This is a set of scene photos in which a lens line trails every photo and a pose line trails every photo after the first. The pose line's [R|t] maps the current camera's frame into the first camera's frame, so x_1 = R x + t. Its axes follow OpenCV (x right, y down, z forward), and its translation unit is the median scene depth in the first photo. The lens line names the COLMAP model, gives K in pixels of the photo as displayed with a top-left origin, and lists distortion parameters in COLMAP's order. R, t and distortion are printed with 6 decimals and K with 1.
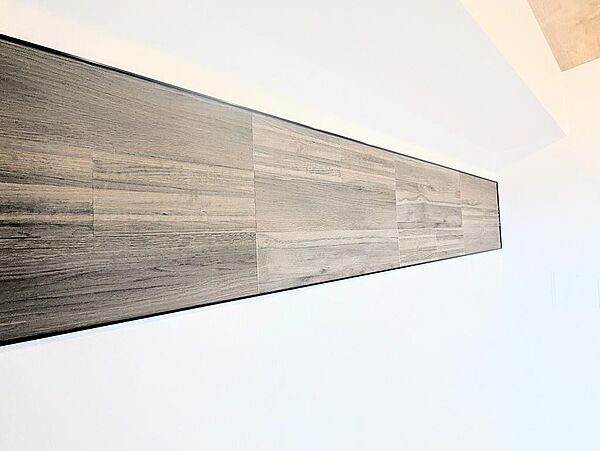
lens RADIAL K [[248.7, 0, 301.3], [0, 248.7, 226.8], [0, 0, 1]] dist [-0.001181, -0.000353]
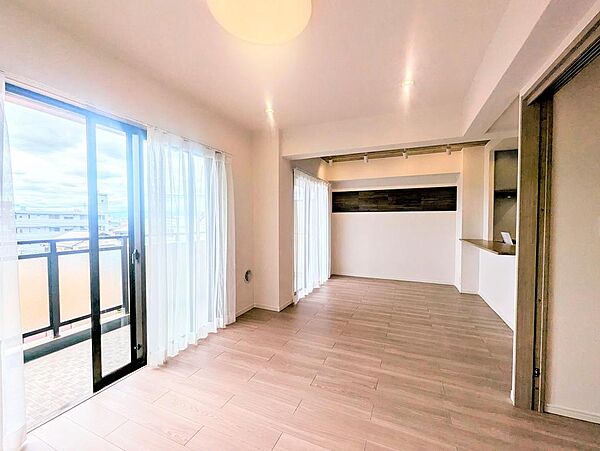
lens RADIAL K [[248.7, 0, 301.3], [0, 248.7, 226.8], [0, 0, 1]] dist [-0.001181, -0.000353]
pose [[0.500816, 0.032814, -0.864931, 4.755556], [-0.006766, 0.999399, 0.033998, 0.374293], [0.865527, -0.011175, 0.500737, -3.808471]]
